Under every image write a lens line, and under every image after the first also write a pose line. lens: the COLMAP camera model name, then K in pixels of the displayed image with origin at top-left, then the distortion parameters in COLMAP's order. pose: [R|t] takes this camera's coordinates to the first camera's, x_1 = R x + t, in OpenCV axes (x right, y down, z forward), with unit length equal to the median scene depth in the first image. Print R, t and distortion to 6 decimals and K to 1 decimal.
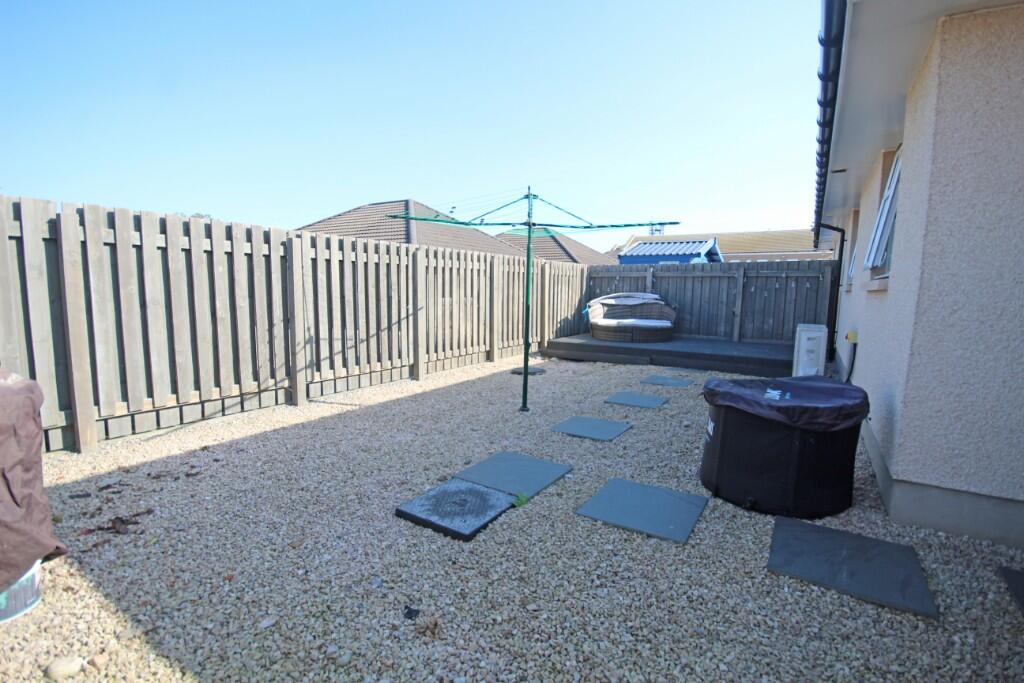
lens RADIAL K [[482.3, 0, 518.7], [0, 482.3, 343.5], [0, 0, 1]] dist [-0.004535, -0.000287]
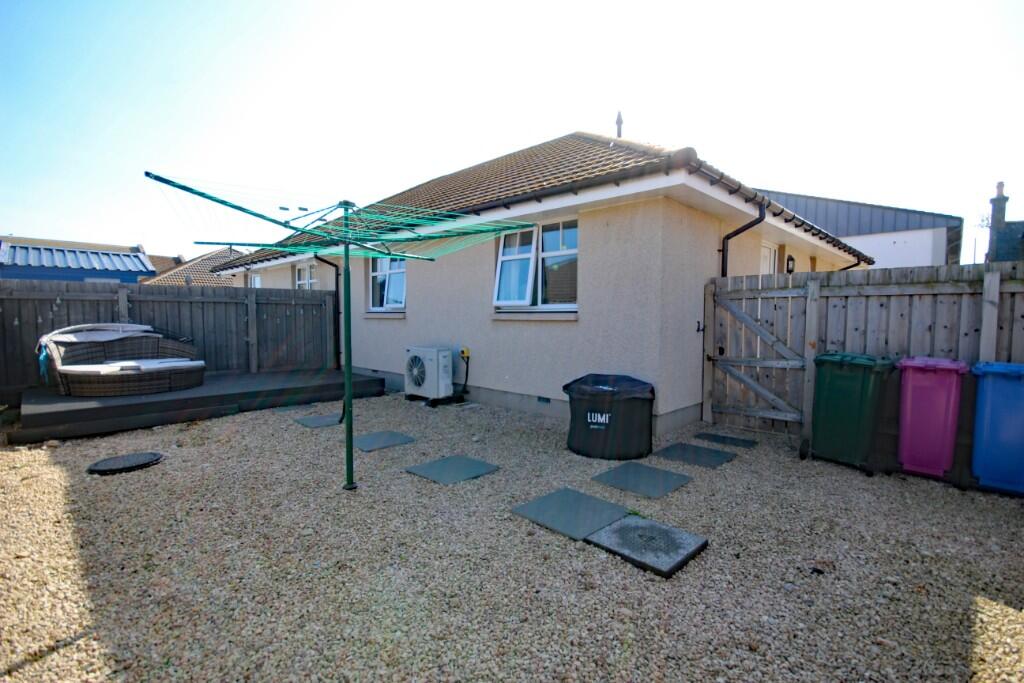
lens RADIAL K [[482.3, 0, 518.6], [0, 482.3, 342.3], [0, 0, 1]] dist [-0.004535, -0.000287]
pose [[0.191532, -0.065388, 0.979306, -0.362314], [0.109747, 0.992948, 0.044835, -0.049532], [-0.975331, 0.098888, 0.197357, 0.324674]]
